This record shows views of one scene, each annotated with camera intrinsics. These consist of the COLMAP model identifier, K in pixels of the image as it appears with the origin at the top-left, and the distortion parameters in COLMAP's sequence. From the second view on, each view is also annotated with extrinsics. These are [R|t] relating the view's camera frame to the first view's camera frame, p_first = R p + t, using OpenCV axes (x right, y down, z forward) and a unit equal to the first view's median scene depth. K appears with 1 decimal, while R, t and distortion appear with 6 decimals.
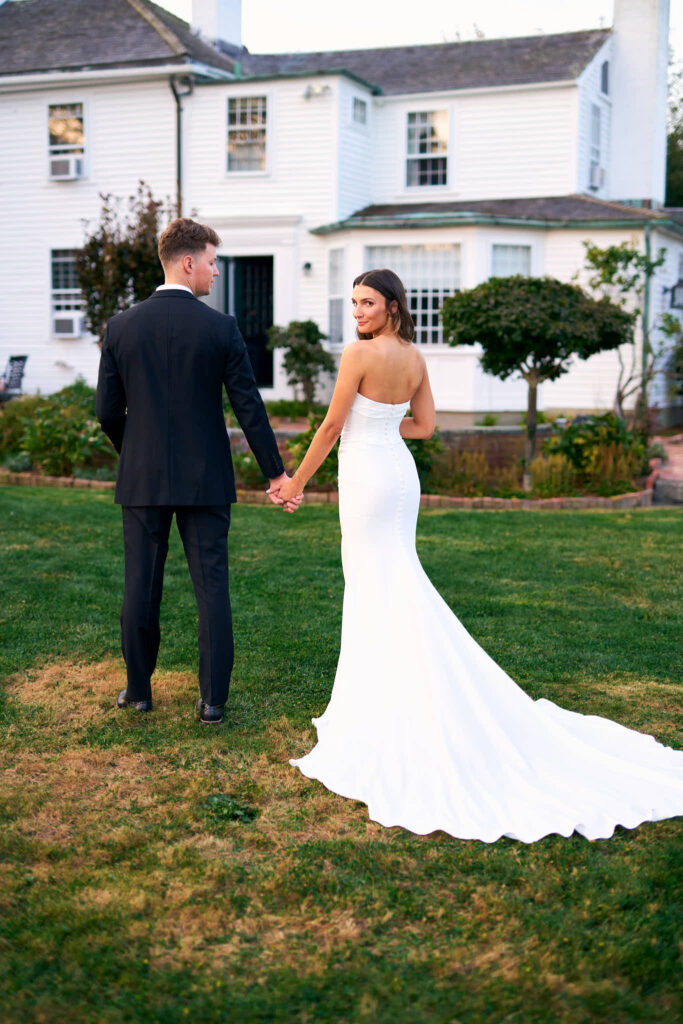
lens RADIAL K [[1598.4, 0, 342.0], [0, 1598.4, 514.0], [0, 0, 1]] dist [0.005559, 0.000000]
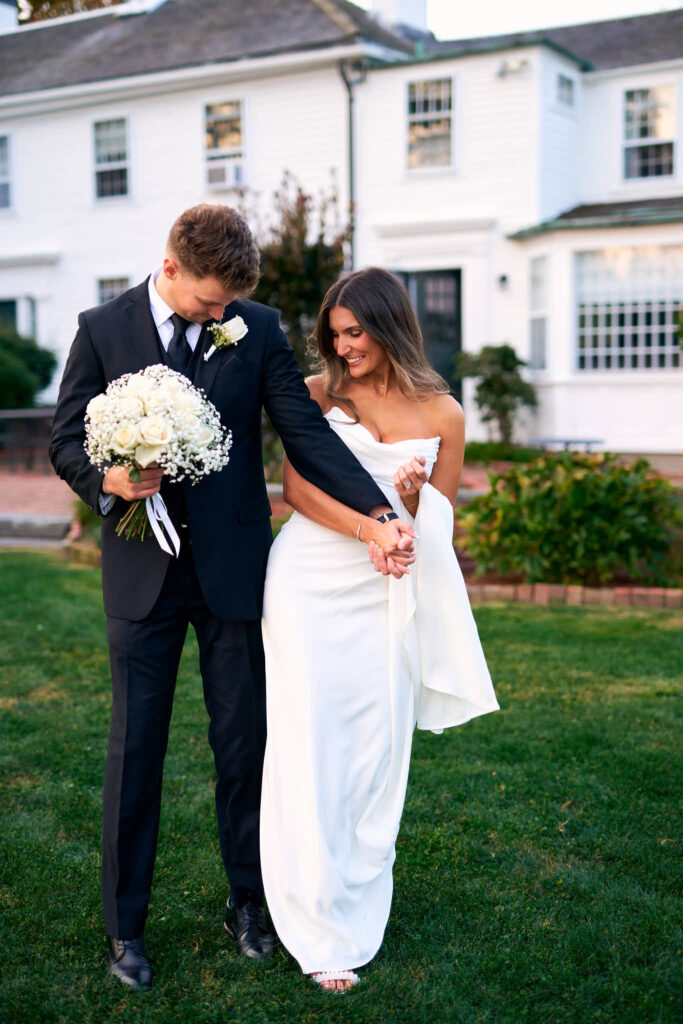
lens RADIAL K [[1472.4, 0, 337.7], [0, 1472.4, 509.9], [0, 0, 1]] dist [0.004453, 0.000000]
pose [[0.988810, -0.006421, -0.149043, 0.006552], [0.003956, 0.999851, -0.016828, -0.022427], [0.149129, 0.016050, 0.988688, 0.231149]]
